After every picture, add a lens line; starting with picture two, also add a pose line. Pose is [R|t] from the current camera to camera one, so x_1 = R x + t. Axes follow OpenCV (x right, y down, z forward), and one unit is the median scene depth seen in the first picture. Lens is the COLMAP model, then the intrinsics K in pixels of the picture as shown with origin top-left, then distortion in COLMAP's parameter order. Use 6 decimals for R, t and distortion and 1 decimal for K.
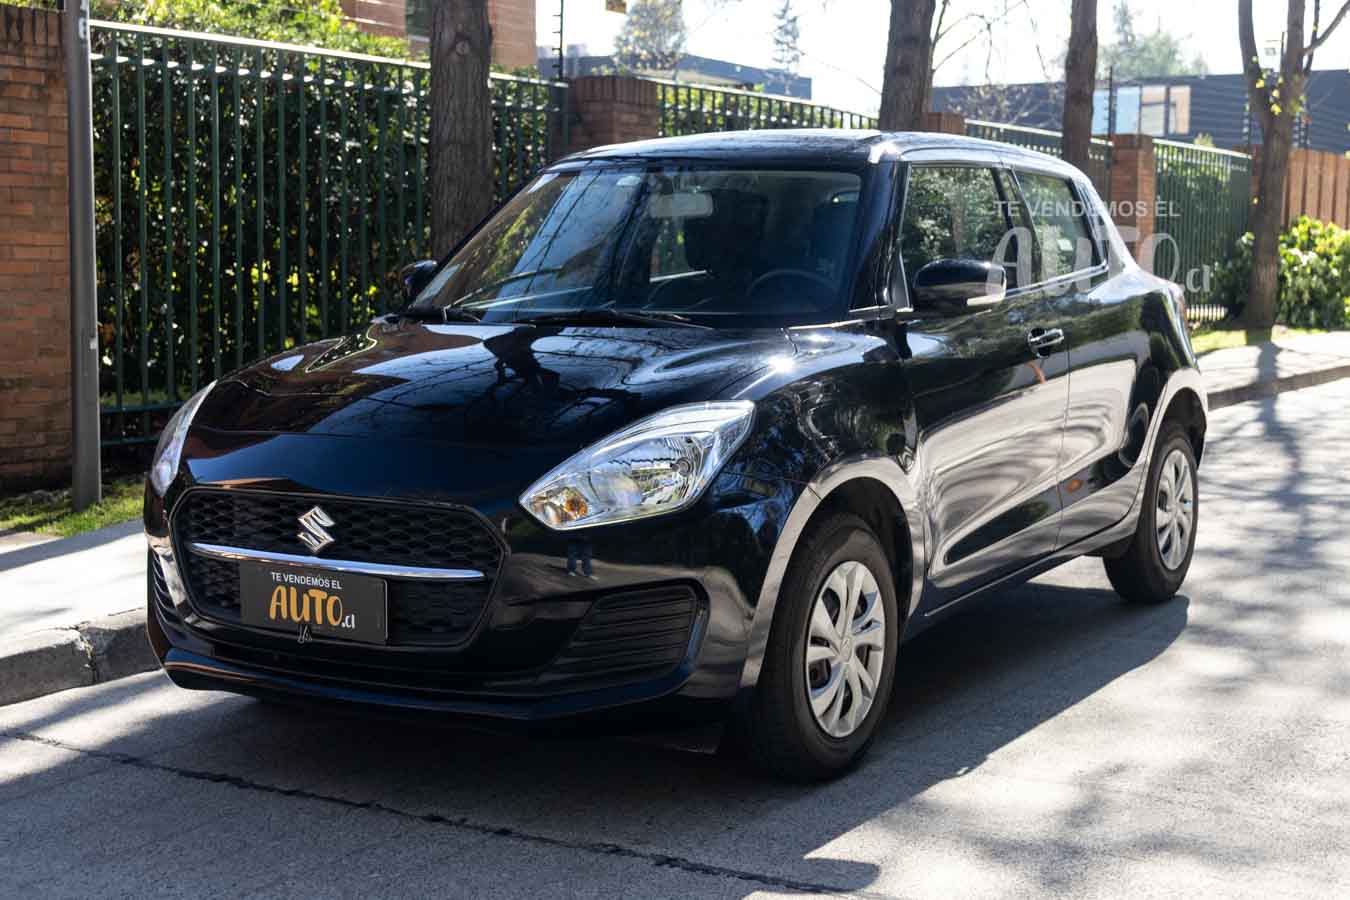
lens RADIAL K [[1849.9, 0, 675.0], [0, 1849.9, 450.0], [0, 0, 1]] dist [-0.024856, 0.292888]
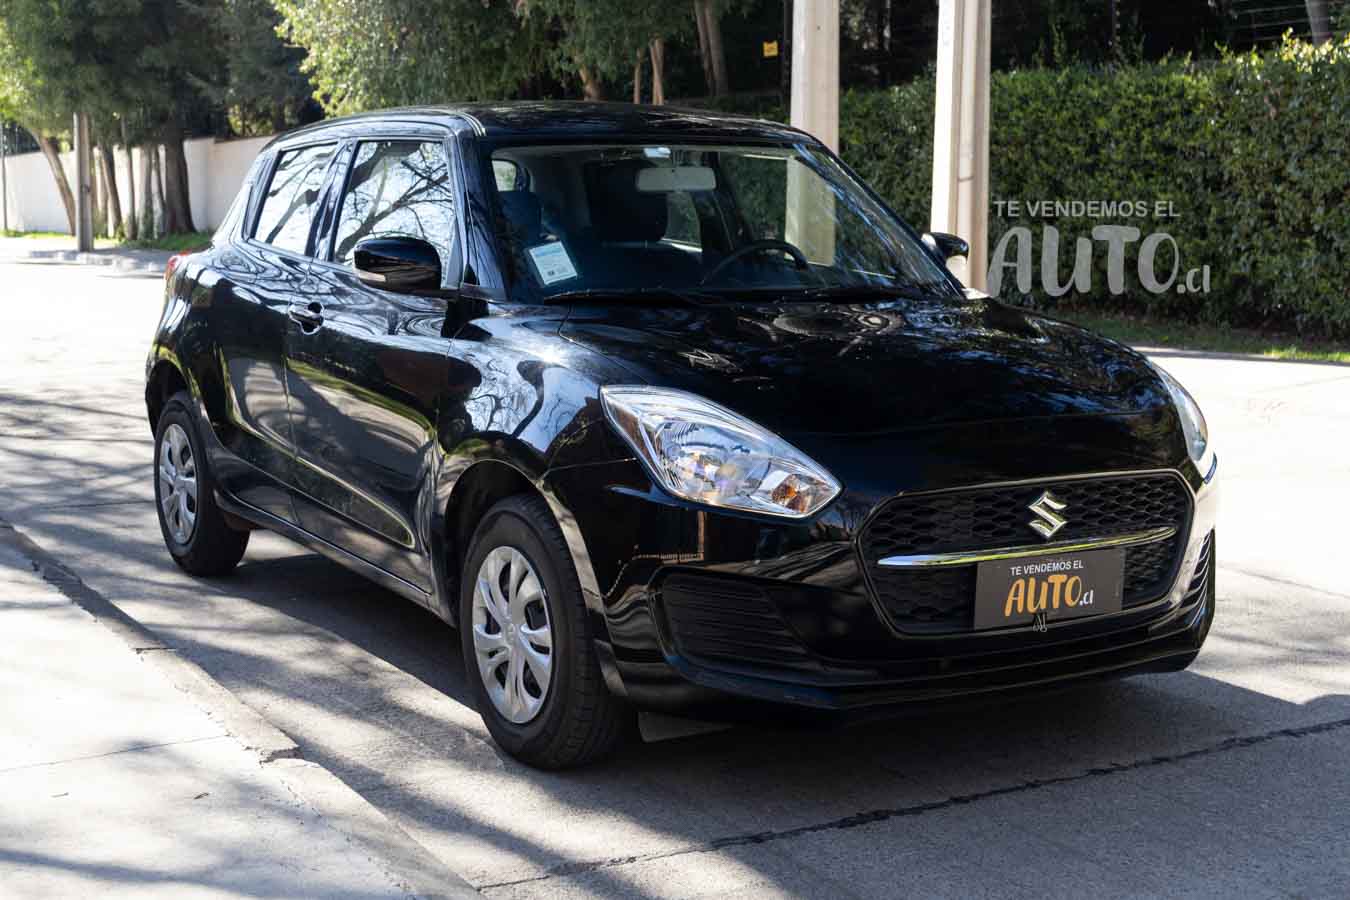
lens RADIAL K [[1849.9, 0, 675.0], [0, 1849.9, 450.0], [0, 0, 1]] dist [-0.024856, 0.292888]
pose [[0.488332, -0.111216, 0.865542, -1.136634], [0.084011, 0.993230, 0.080225, -0.086543], [-0.868604, 0.033539, 0.494370, 0.683747]]
